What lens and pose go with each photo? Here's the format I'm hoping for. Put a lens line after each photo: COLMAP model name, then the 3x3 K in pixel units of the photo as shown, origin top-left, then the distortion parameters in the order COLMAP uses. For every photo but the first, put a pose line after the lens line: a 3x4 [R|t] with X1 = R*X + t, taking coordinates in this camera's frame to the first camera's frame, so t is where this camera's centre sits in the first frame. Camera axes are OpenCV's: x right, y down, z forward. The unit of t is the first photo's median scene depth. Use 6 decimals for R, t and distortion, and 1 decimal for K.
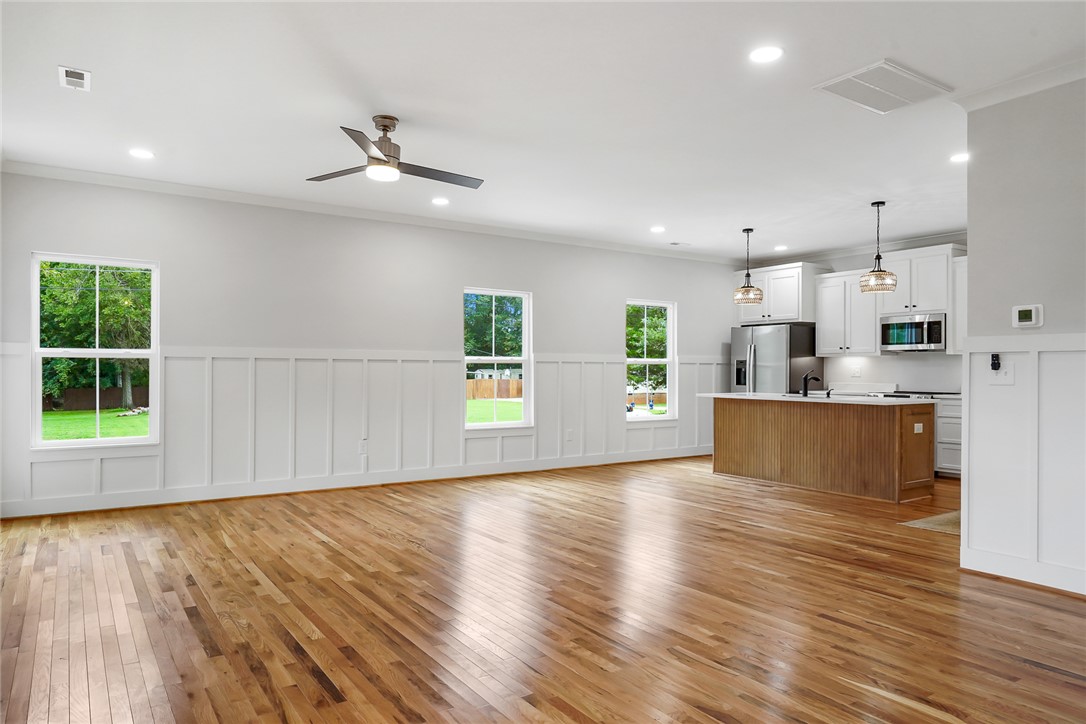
lens RADIAL K [[705.2, 0, 539.6], [0, 705.2, 371.2], [0, 0, 1]] dist [0.005547, 0.000930]
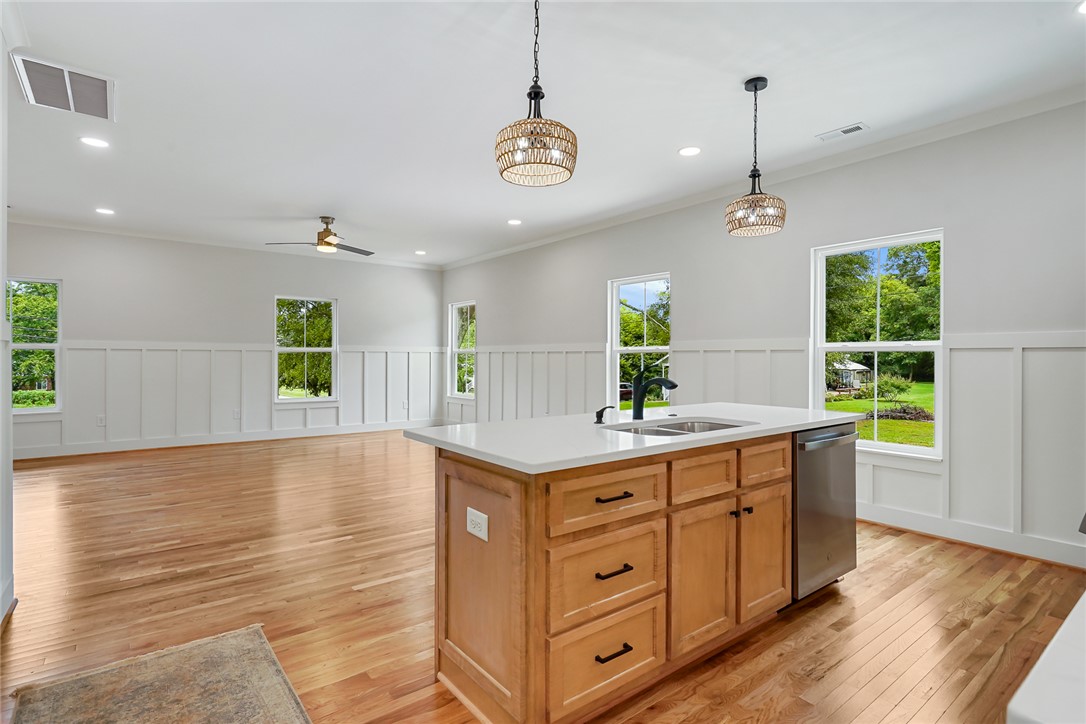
lens RADIAL K [[540.3, 0, 543.3], [0, 540.3, 359.1], [0, 0, 1]] dist [-0.000194, 0.000443]
pose [[0.070612, 0.002272, -0.997501, 0.611917], [-0.002462, 0.999995, 0.002104, -0.004639], [0.997501, 0.002307, 0.070617, 0.755671]]
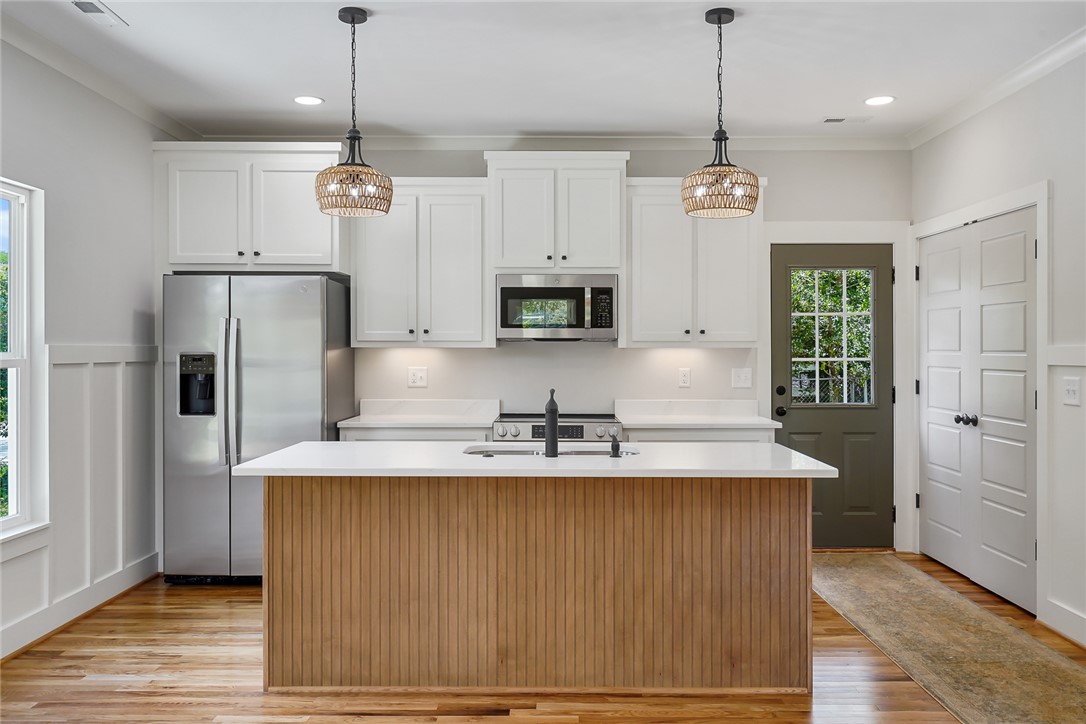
lens RADIAL K [[874.7, 0, 559.0], [0, 874.7, 356.3], [0, 0, 1]] dist [-0.000768, 0.003172]
pose [[0.549778, -0.006086, 0.835289, -0.029578], [-0.000457, 0.999971, 0.007586, -0.020664], [-0.835311, -0.004552, 0.549759, 0.602081]]
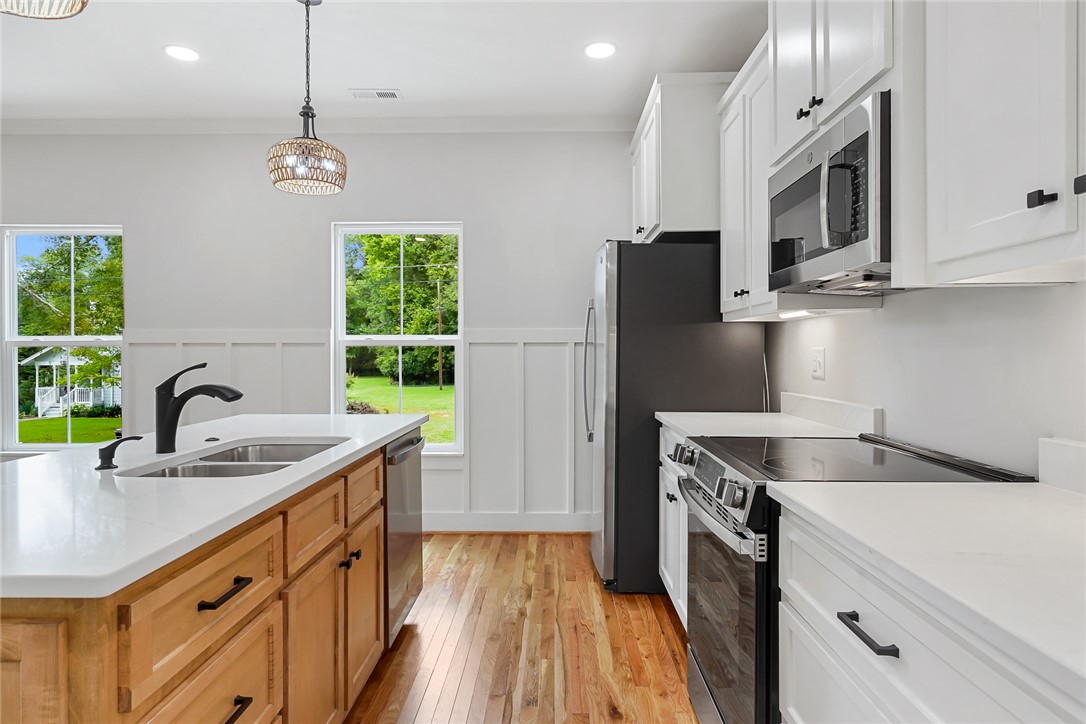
lens RADIAL K [[641.6, 0, 544.0], [0, 641.6, 356.0], [0, 0, 1]] dist [0.003266, -0.000359]
pose [[0.823502, 0.000764, -0.567313, 0.548929], [0.002484, 0.999985, 0.004953, -0.004762], [0.567308, -0.005488, 0.823488, 0.720608]]
